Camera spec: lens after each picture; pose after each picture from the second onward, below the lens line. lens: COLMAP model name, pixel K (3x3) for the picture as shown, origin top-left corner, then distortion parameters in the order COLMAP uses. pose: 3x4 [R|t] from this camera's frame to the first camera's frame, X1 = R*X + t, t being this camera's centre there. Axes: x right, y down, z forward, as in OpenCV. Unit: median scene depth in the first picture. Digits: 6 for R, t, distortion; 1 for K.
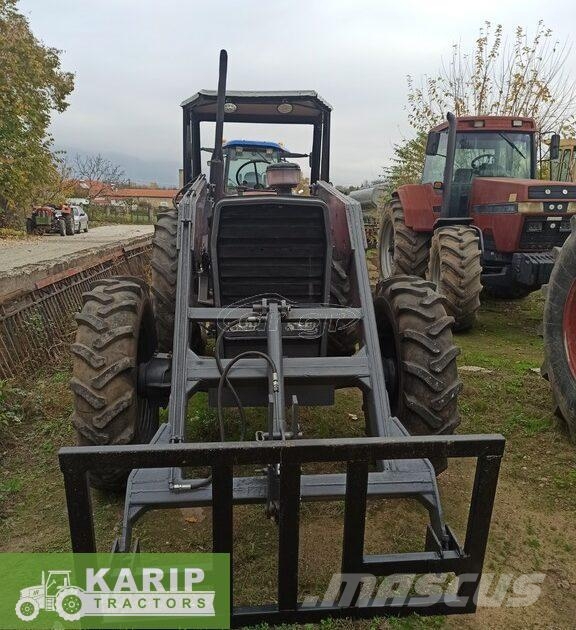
lens RADIAL K [[556.1, 0, 289.7], [0, 556.1, 316.9], [0, 0, 1]] dist [0.049319, -0.023401]
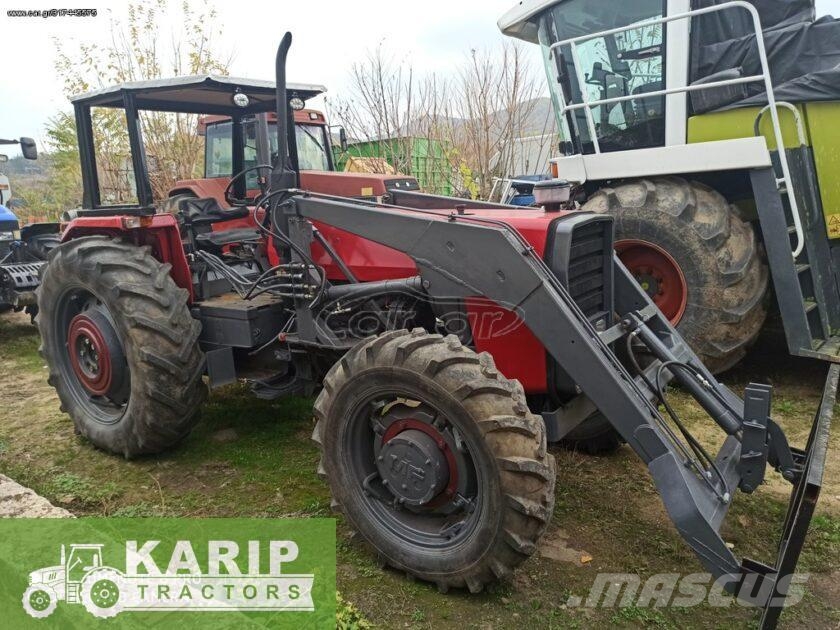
lens RADIAL K [[607.6, 0, 422.4], [0, 607.6, 314.5], [0, 0, 1]] dist [0.043207, -0.020946]
pose [[0.659078, -0.201761, 0.724505, -0.325643], [0.197460, 0.975969, 0.092161, -0.060654], [-0.725690, 0.082319, 0.683080, 0.142349]]
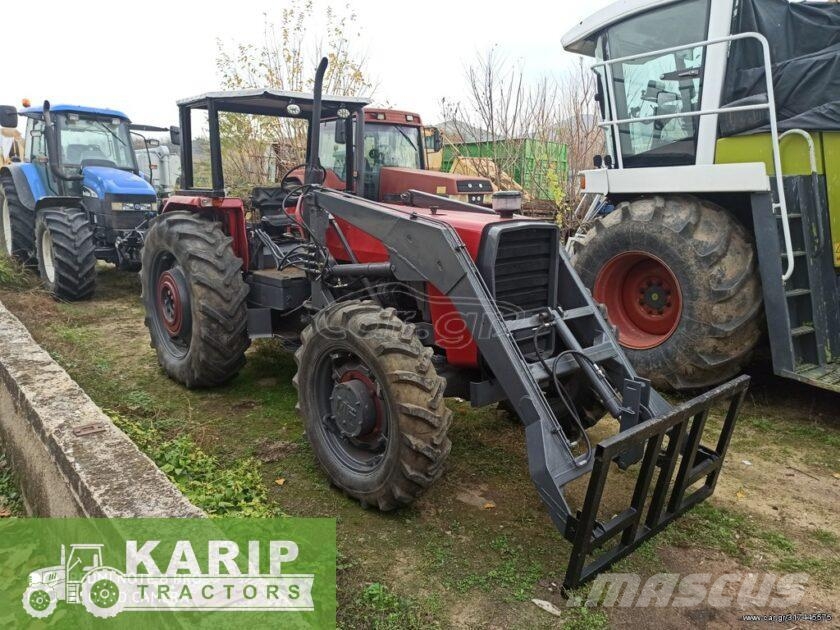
lens RADIAL K [[607.6, 0, 422.4], [0, 607.6, 316.9], [0, 0, 1]] dist [0.043207, -0.020946]
pose [[0.810865, -0.127224, 0.571237, -0.301538], [0.107055, 0.991860, 0.068940, -0.038450], [-0.575358, 0.005253, 0.817885, 0.014140]]
